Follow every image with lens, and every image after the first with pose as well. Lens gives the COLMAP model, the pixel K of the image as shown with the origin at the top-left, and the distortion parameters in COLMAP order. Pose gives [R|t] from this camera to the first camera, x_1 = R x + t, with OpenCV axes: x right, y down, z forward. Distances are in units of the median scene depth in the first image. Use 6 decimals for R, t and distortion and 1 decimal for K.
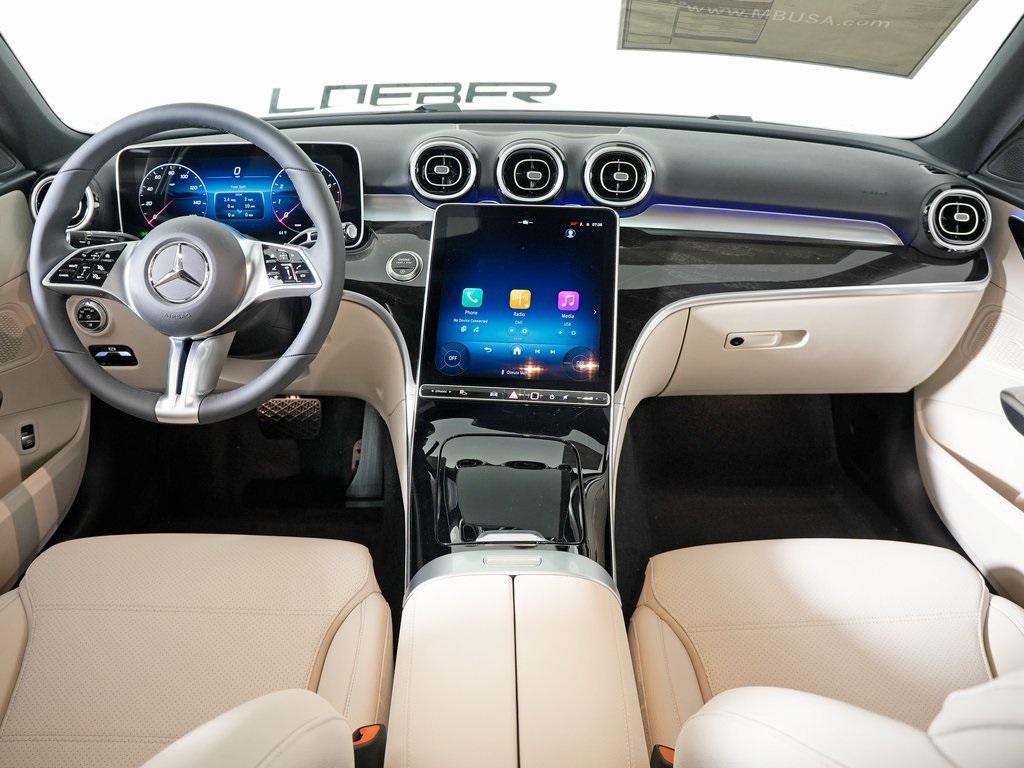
lens RADIAL K [[894.1, 0, 512.0], [0, 894.1, 384.0], [0, 0, 1]] dist [-0.177582, 0.109339]
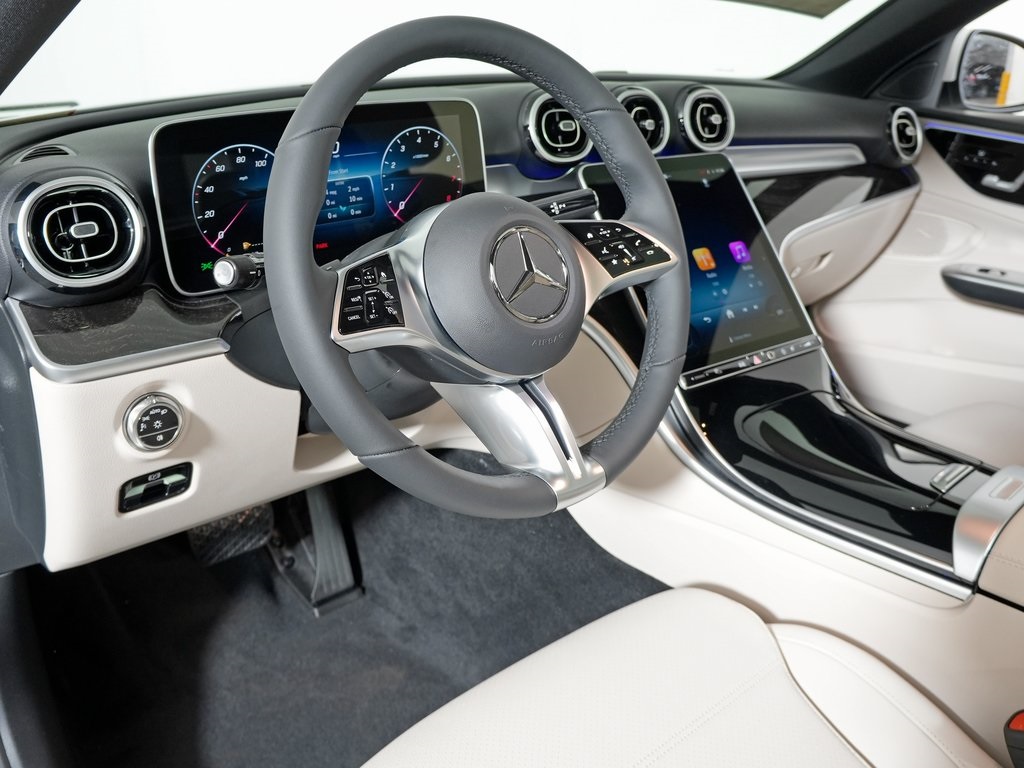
lens RADIAL K [[894.1, 0, 512.0], [0, 894.1, 384.0], [0, 0, 1]] dist [-0.177582, 0.109339]
pose [[0.756352, -0.250634, 0.604247, -0.659277], [0.265623, 0.961784, 0.066449, -0.080303], [-0.597810, 0.110243, 0.794021, 0.409221]]
